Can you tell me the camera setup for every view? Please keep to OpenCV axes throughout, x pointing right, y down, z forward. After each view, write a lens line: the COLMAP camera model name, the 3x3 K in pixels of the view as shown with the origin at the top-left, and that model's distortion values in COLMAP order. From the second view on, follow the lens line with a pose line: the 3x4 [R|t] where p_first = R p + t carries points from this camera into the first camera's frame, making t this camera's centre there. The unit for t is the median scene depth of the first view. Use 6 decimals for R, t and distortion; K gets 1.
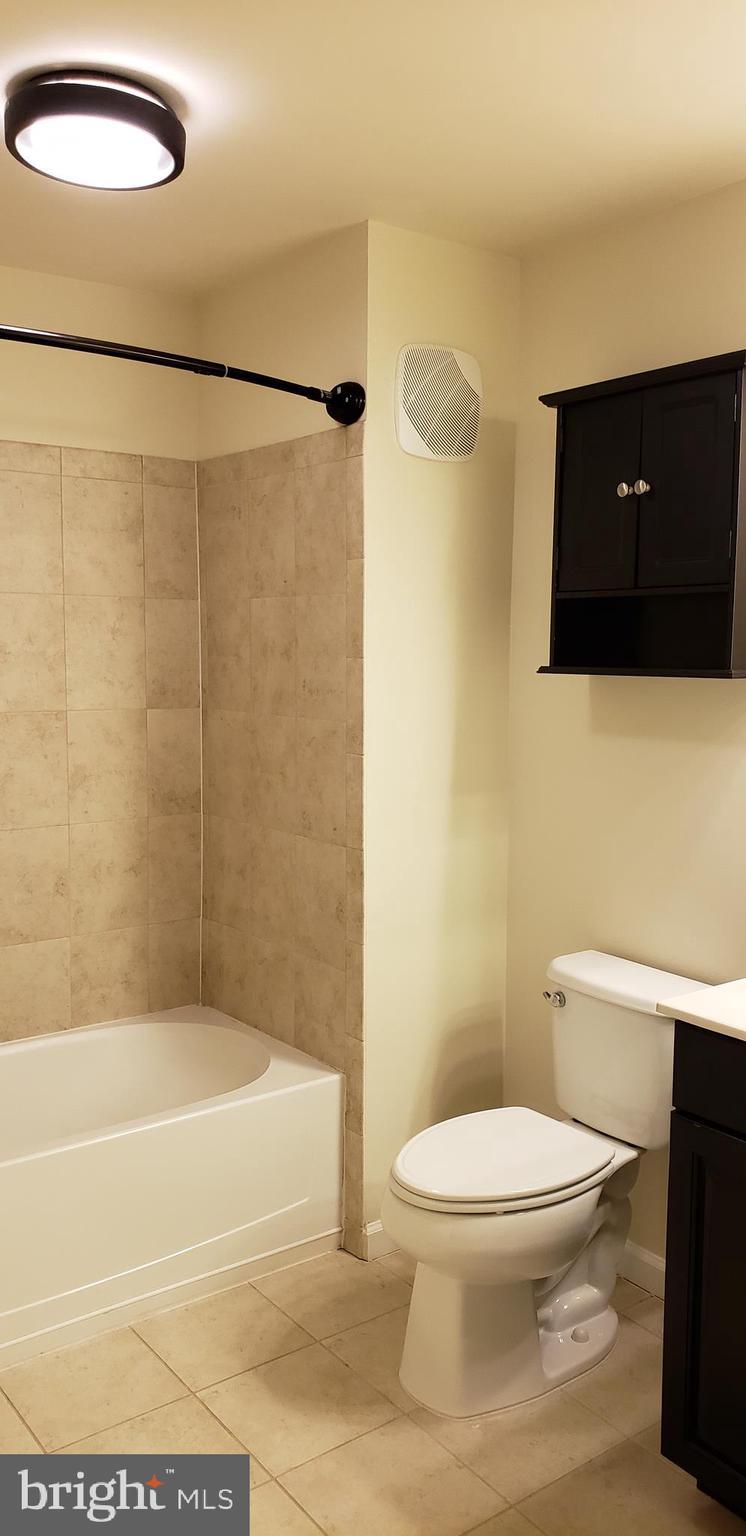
lens RADIAL K [[1168.7, 0, 388.5], [0, 1168.7, 760.3], [0, 0, 1]] dist [0.052230, -0.098971]
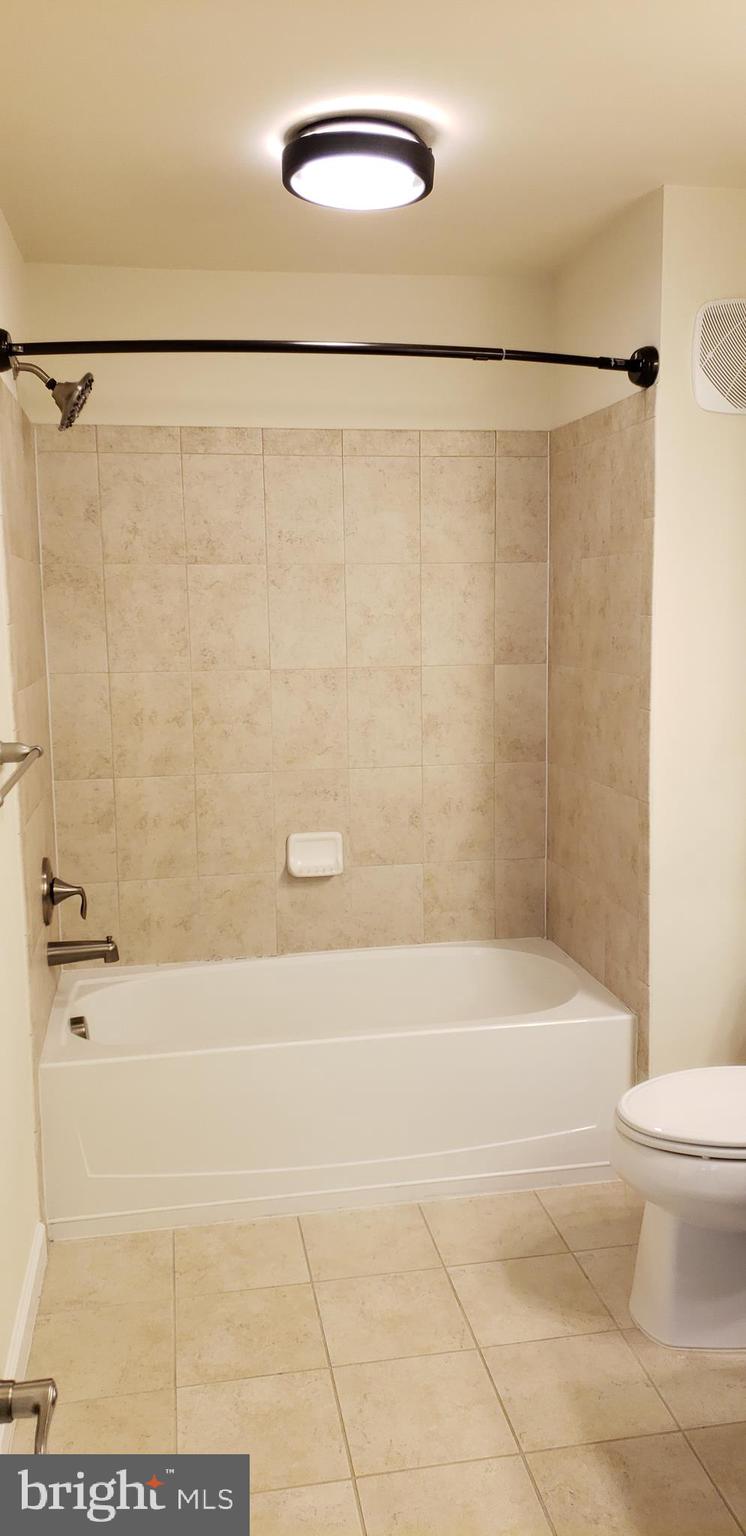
lens RADIAL K [[1168.7, 0, 378.9], [0, 1168.7, 746.6], [0, 0, 1]] dist [0.052230, -0.098971]
pose [[0.888093, 0.036044, -0.458249, 0.215690], [-0.020282, 0.999023, 0.039273, -0.007596], [0.459217, -0.025584, 0.887956, -0.025800]]
